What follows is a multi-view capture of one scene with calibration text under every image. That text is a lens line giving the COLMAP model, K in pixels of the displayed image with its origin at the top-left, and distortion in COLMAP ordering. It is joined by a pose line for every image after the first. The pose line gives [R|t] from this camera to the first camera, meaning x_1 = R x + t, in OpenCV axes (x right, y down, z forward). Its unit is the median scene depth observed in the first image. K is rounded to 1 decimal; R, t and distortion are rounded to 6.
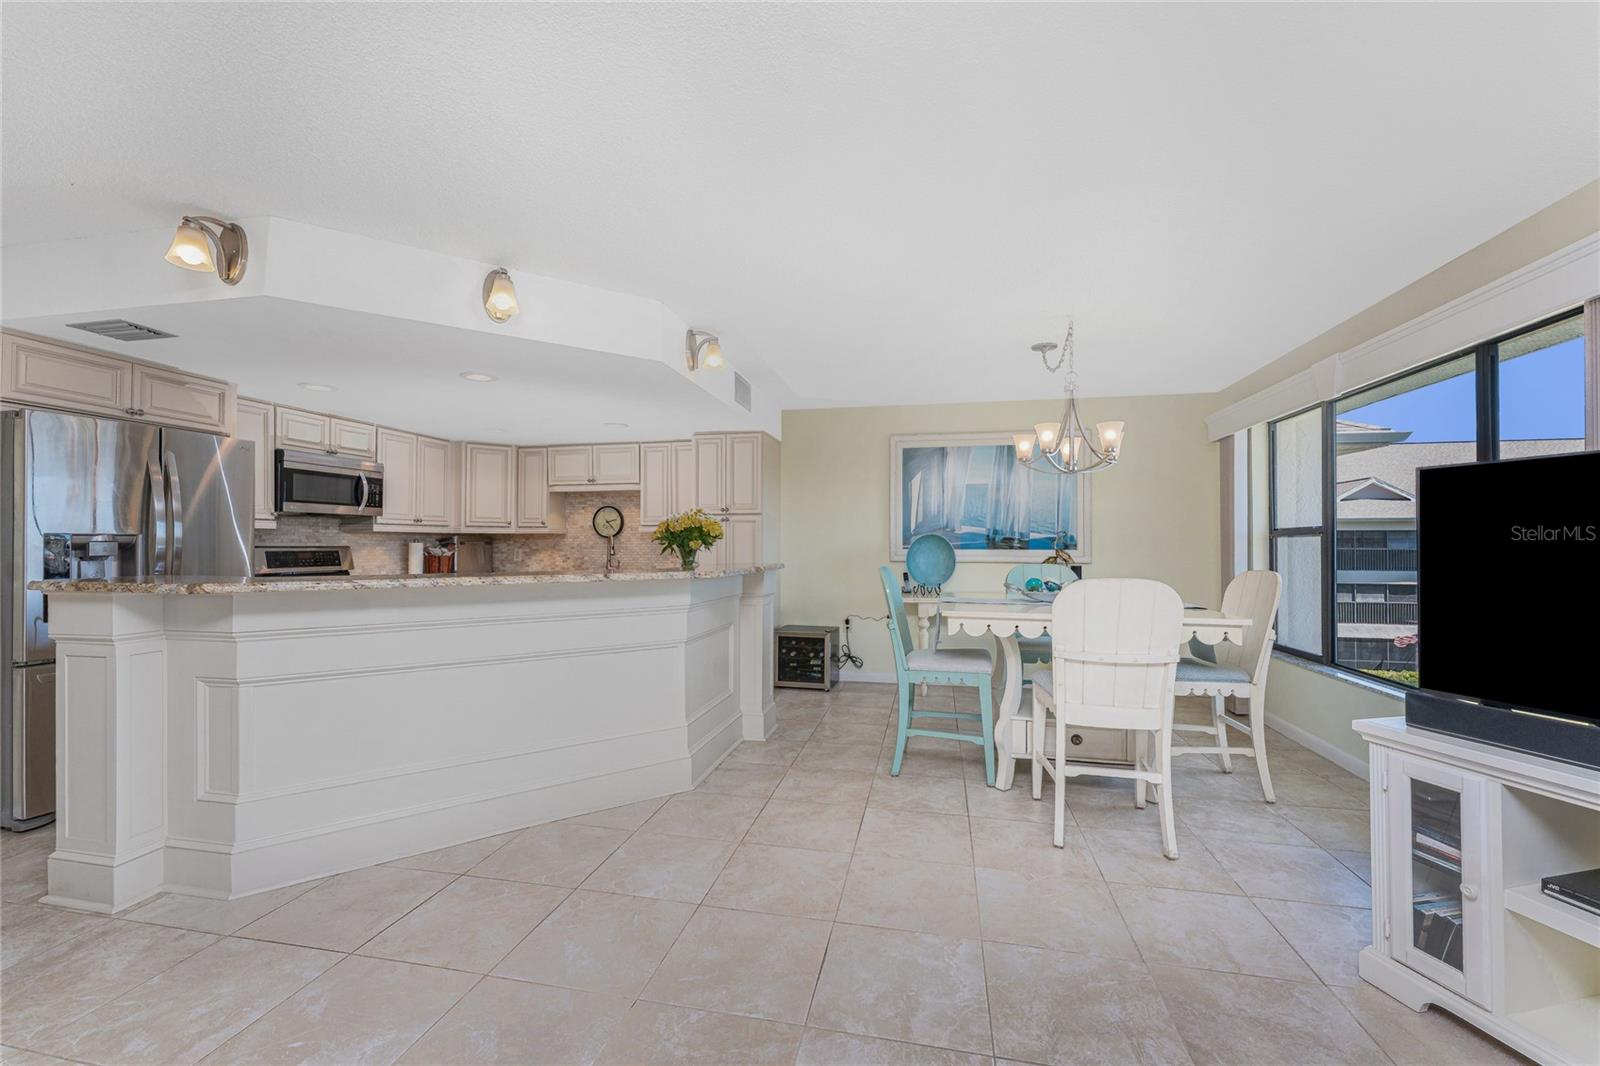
lens RADIAL K [[636.8, 0, 798.7], [0, 636.8, 538.5], [0, 0, 1]] dist [-0.000453, -0.000973]
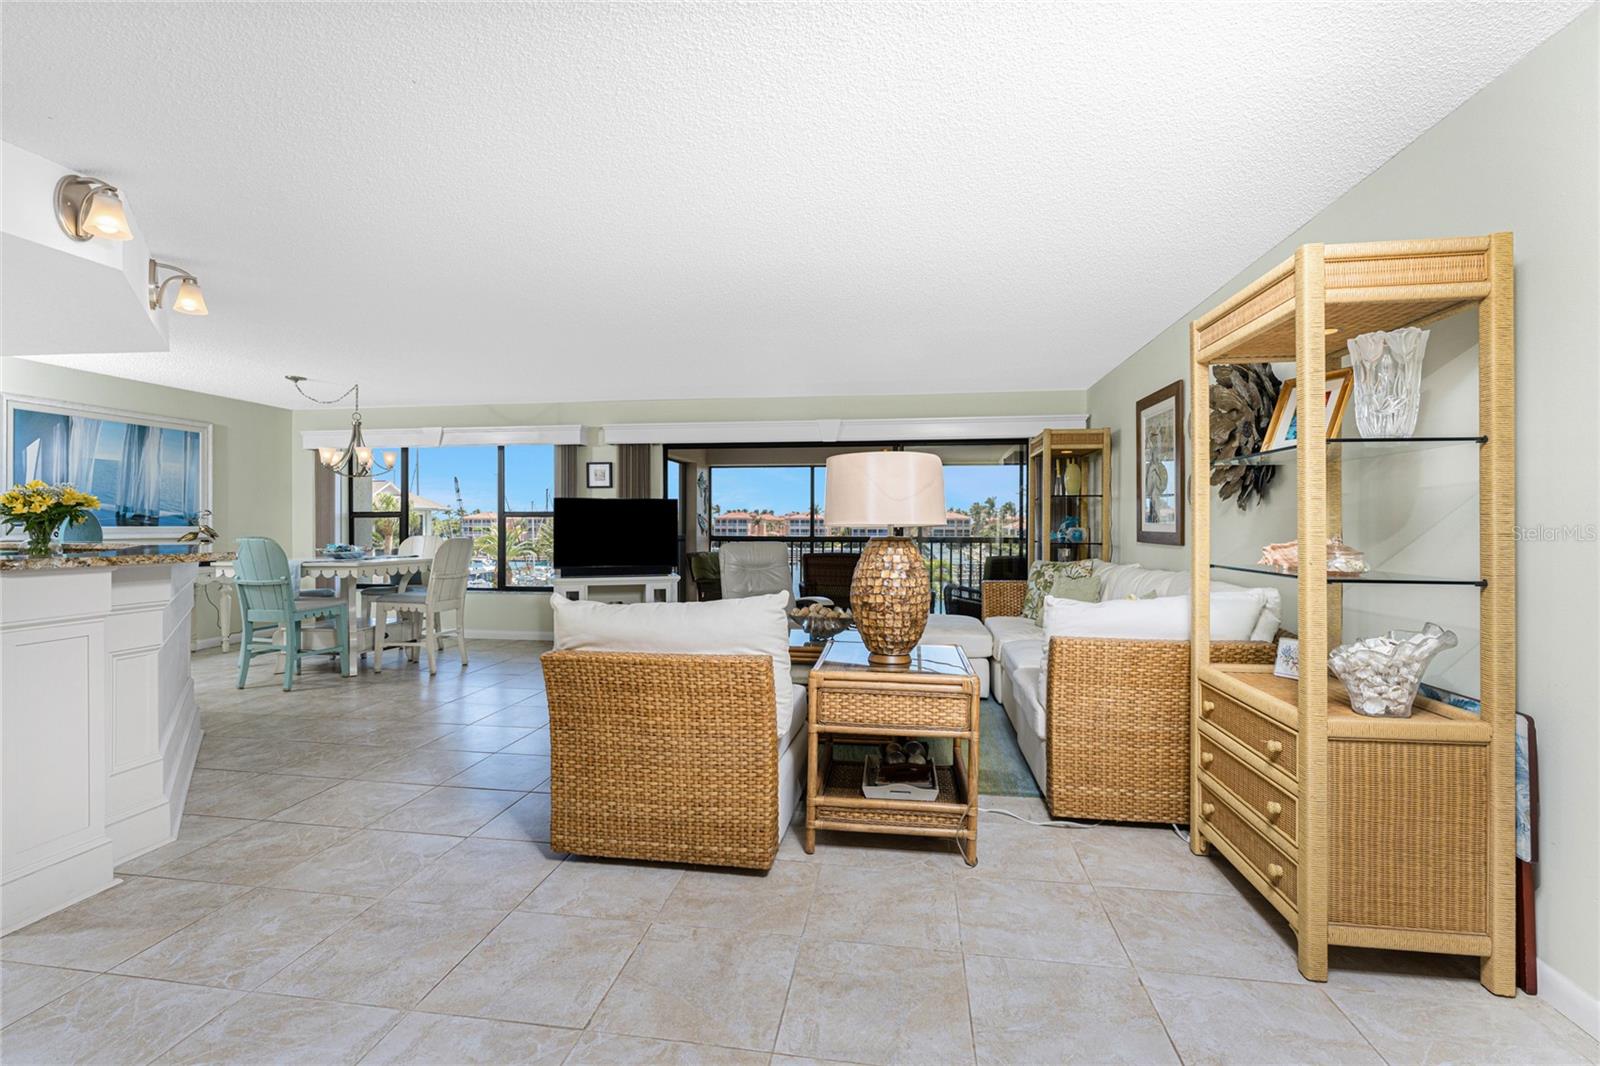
lens RADIAL K [[697.7, 0, 803.6], [0, 697.7, 525.2], [0, 0, 1]] dist [-0.007517, 0.000598]
pose [[-0.069480, -0.001927, 0.997581, -0.922195], [-0.010773, 0.999941, 0.001181, 0.003026], [-0.997525, -0.010665, -0.069497, -0.000617]]
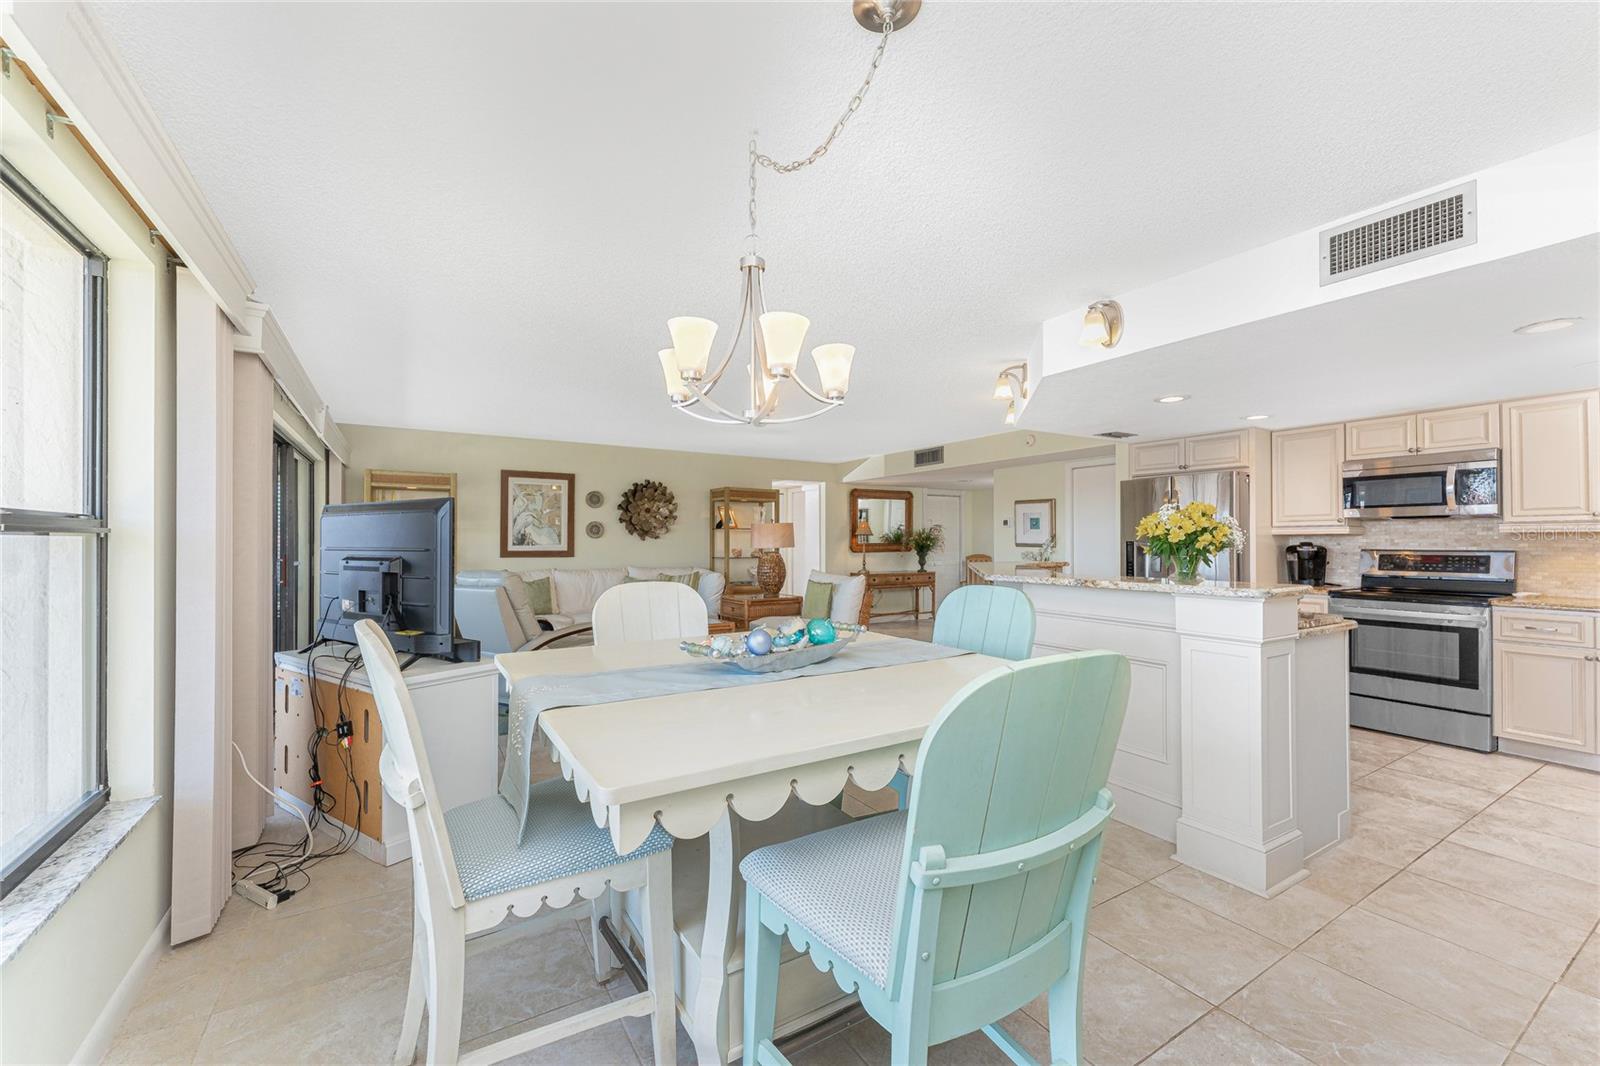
lens RADIAL K [[636.8, 0, 803.4], [0, 636.8, 536.6], [0, 0, 1]] dist [-0.000453, -0.000973]
pose [[-0.716879, -0.005510, -0.697176, 0.507203], [0.006630, 0.999870, -0.014719, 0.000404], [0.697167, -0.015174, -0.716749, 0.924089]]
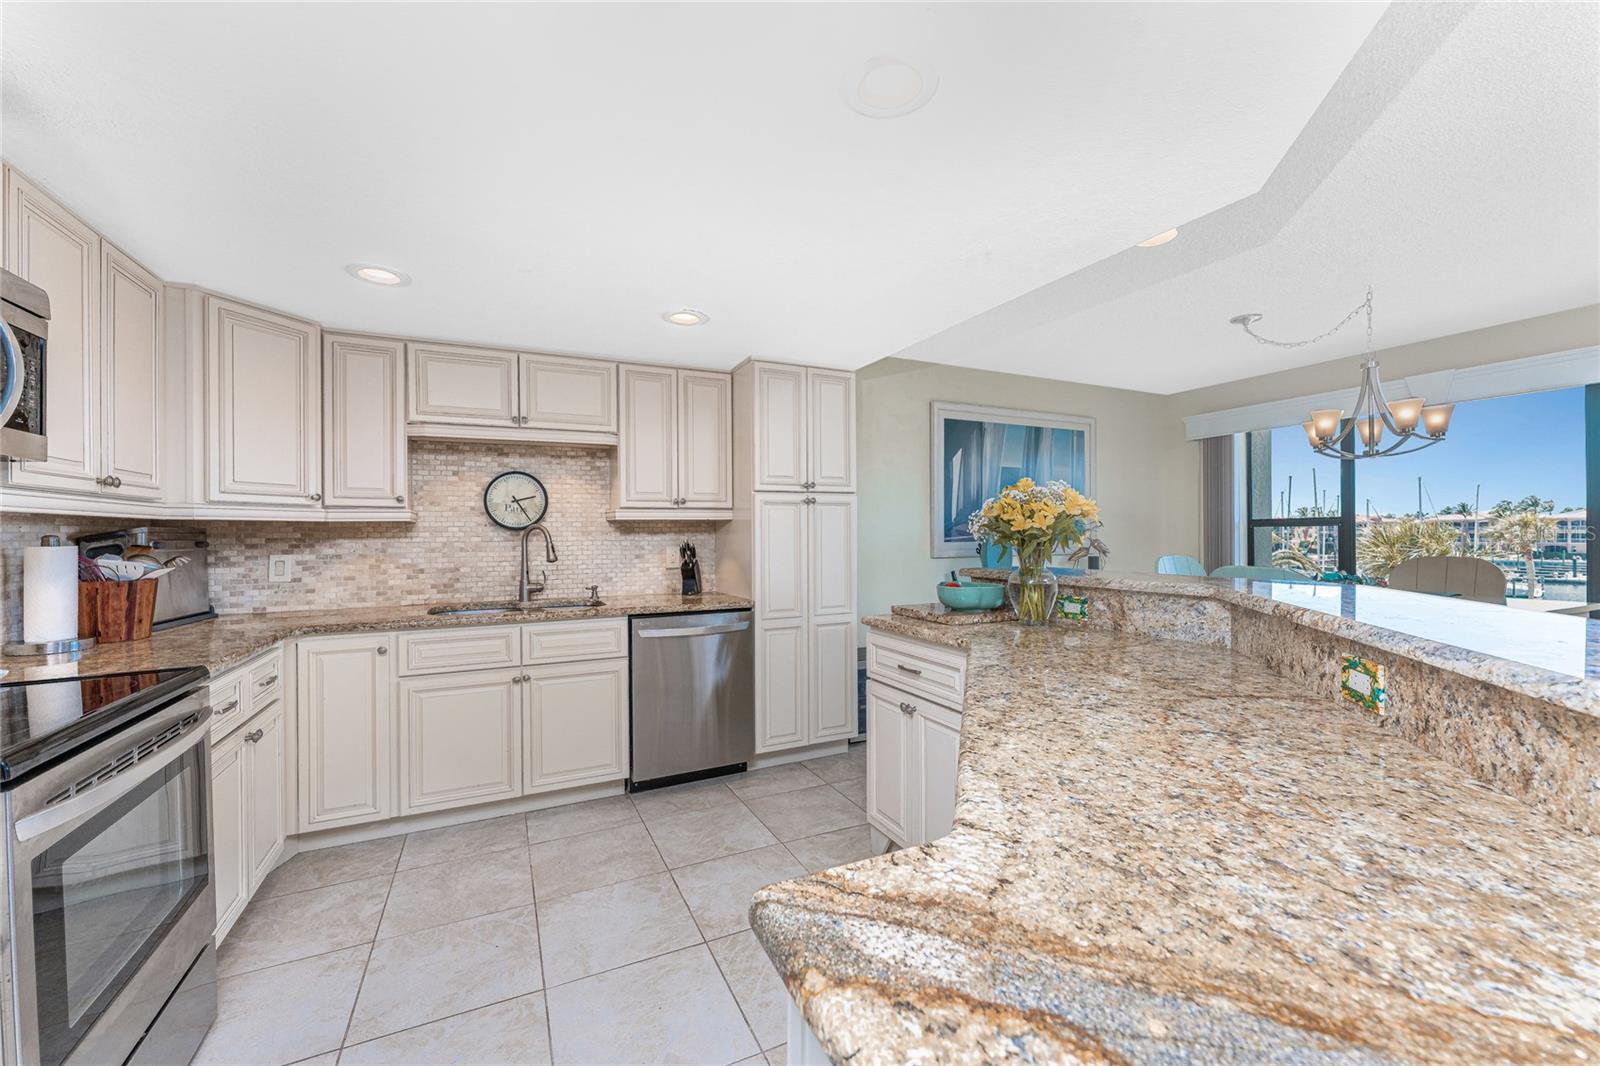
lens RADIAL K [[636.8, 0, 797.7], [0, 636.8, 534.6], [0, 0, 1]] dist [-0.000453, -0.000973]
pose [[0.791032, -0.008169, 0.611720, -0.531762], [0.002996, 0.999951, 0.009479, -0.001885], [-0.611767, -0.005666, 0.791017, 0.512802]]
